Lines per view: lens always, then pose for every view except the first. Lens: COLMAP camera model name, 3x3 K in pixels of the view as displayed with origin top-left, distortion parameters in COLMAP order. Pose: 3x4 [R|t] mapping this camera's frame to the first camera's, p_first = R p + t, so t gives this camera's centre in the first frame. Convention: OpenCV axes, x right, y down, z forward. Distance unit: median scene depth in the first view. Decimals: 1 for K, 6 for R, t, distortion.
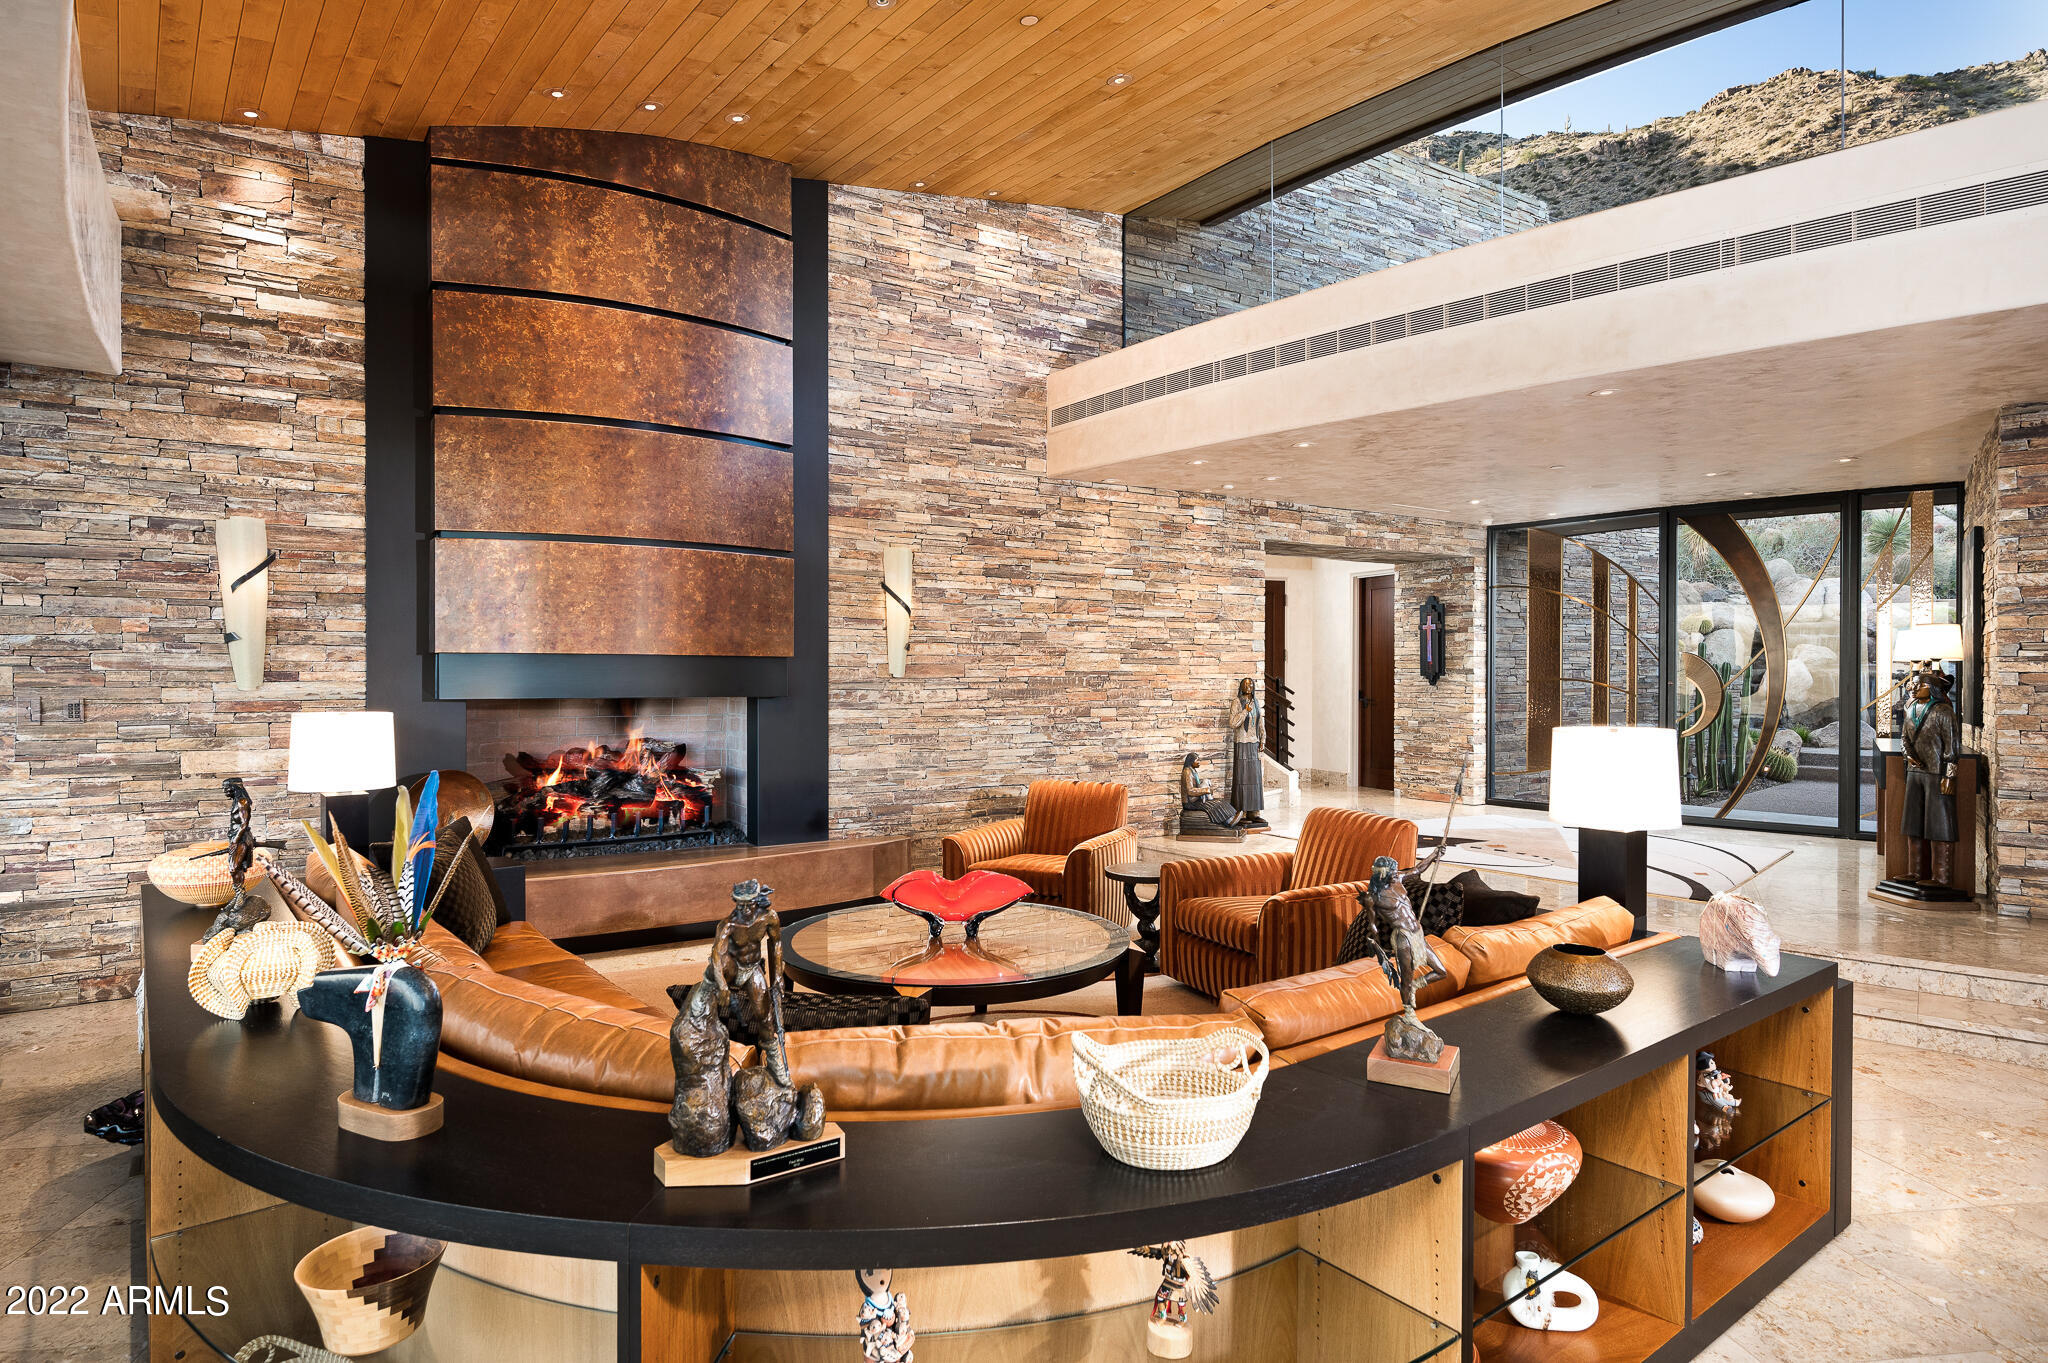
lens RADIAL K [[1126.0, 0, 1024.0], [0, 1126.0, 681.5], [0, 0, 1]] dist [-0.002145, 0.000659]
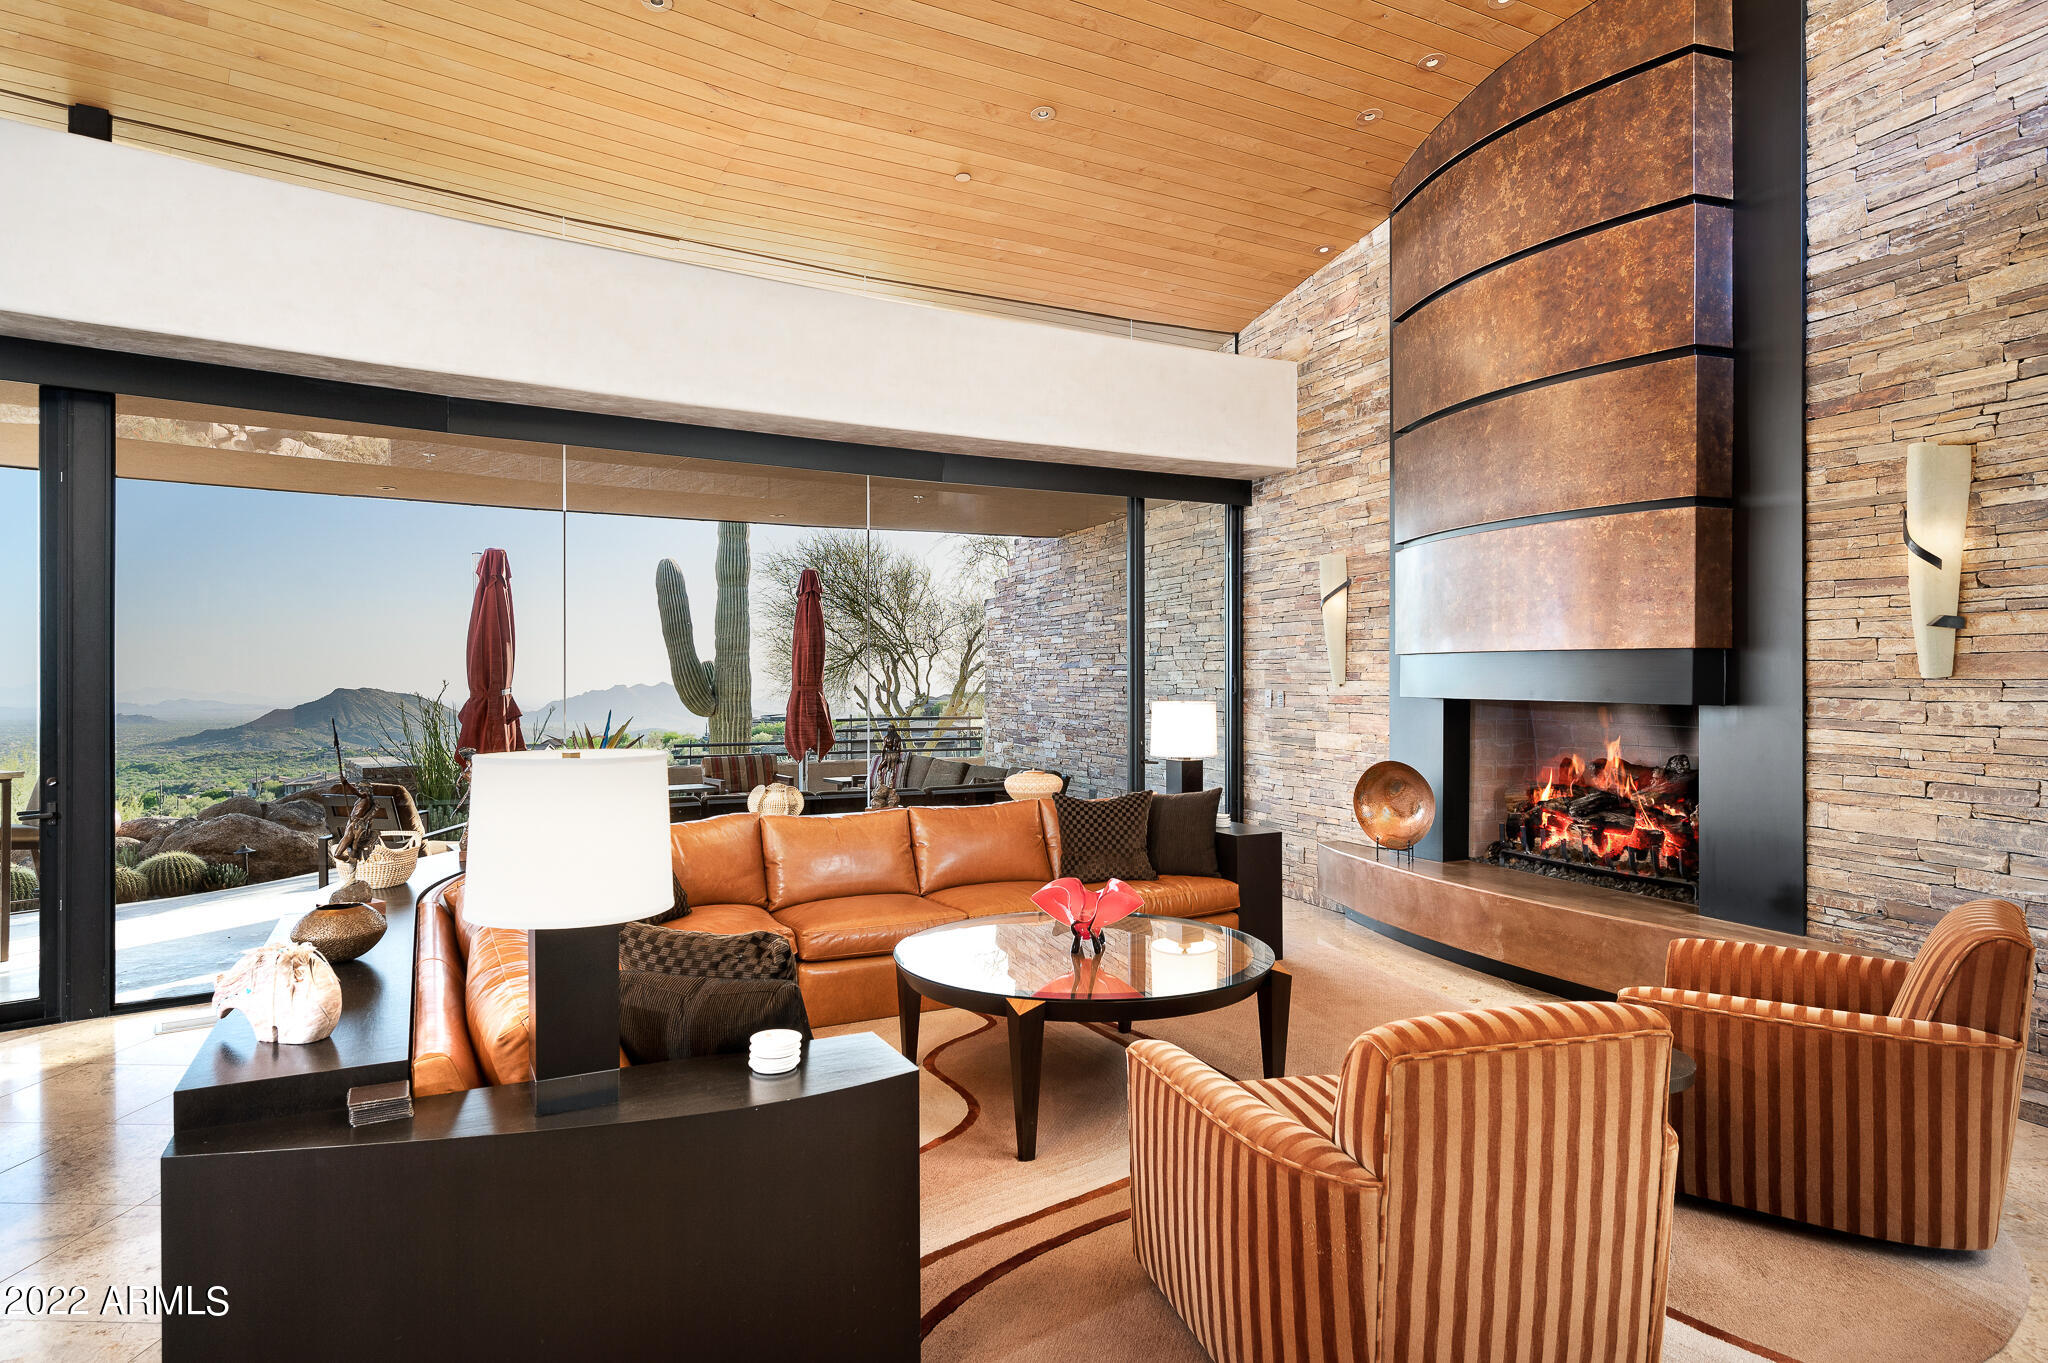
lens RADIAL K [[1180.5, 0, 1022.9], [0, 1180.5, 676.6], [0, 0, 1]] dist [0.001556, 0.000480]
pose [[-0.184518, -0.001217, -0.982828, 0.550899], [-0.006654, 0.999978, 0.000011, -0.001429], [0.982807, 0.006542, -0.184522, 0.682626]]
